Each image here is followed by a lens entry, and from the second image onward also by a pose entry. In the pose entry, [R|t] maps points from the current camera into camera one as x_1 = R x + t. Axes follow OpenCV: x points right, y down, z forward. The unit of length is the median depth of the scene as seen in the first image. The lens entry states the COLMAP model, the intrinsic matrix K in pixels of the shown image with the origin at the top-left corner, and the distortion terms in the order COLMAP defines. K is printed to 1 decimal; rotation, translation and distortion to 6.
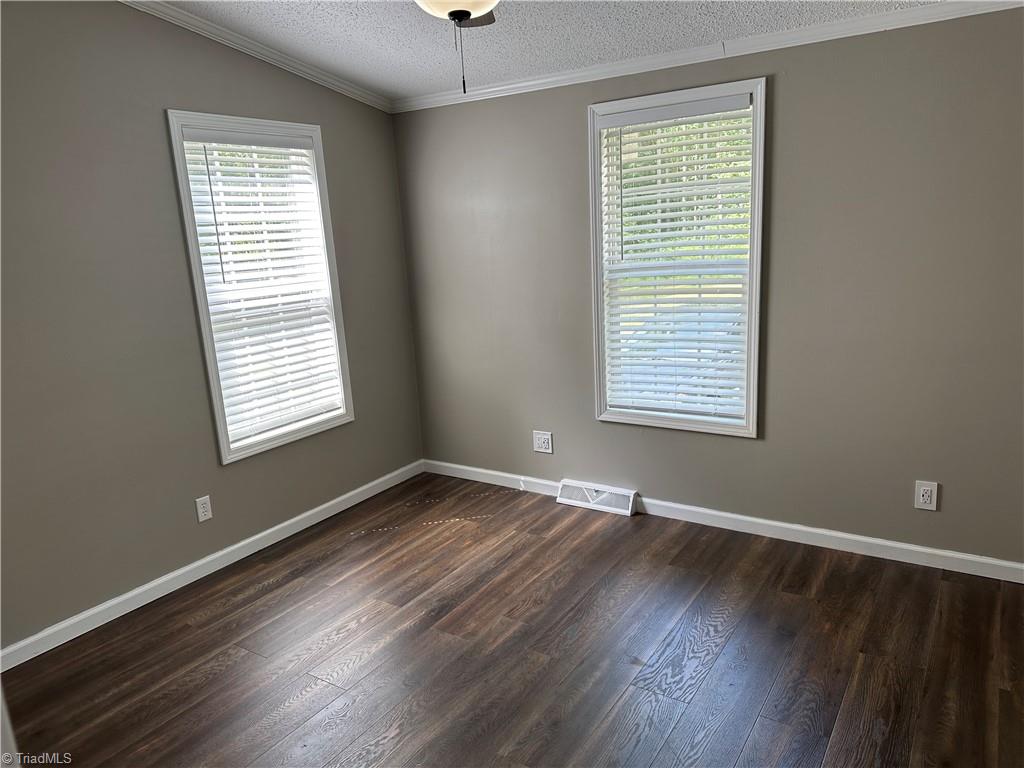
lens RADIAL K [[709.2, 0, 510.3], [0, 709.2, 386.8], [0, 0, 1]] dist [0.121912, -0.165377]
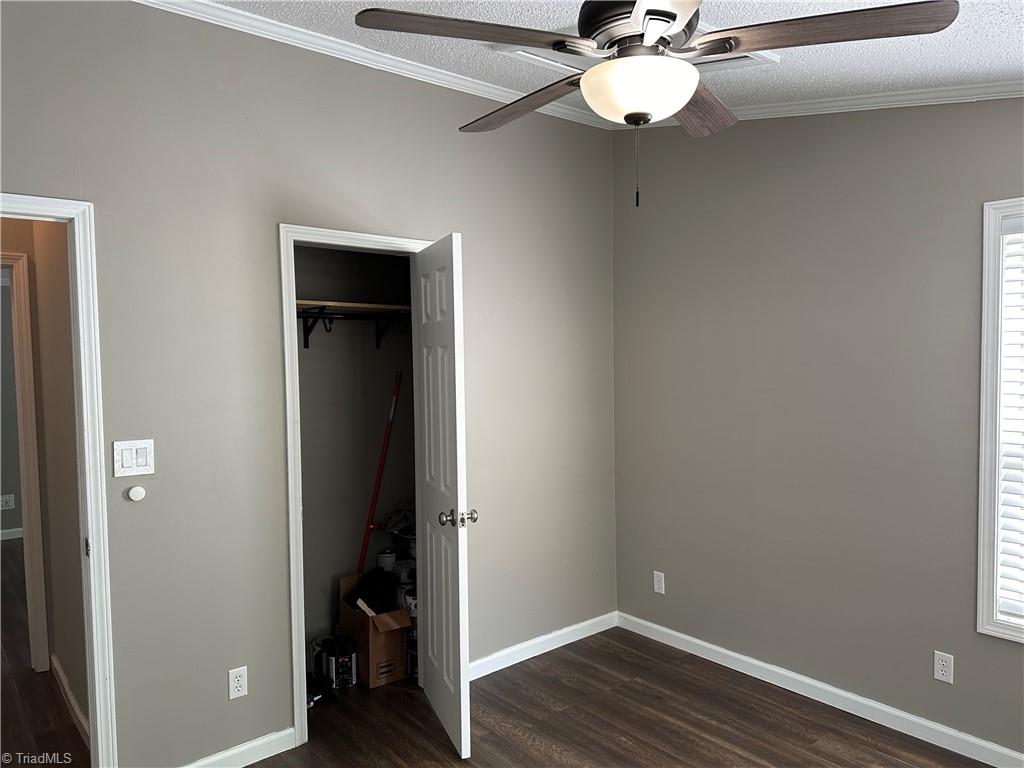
lens RADIAL K [[709.2, 0, 510.3], [0, 709.2, 386.8], [0, 0, 1]] dist [0.121912, -0.165377]
pose [[-0.303108, 0.099801, -0.947716, 0.613198], [-0.176630, 0.971385, 0.158785, -0.239804], [0.936444, 0.215524, -0.276807, 0.880830]]
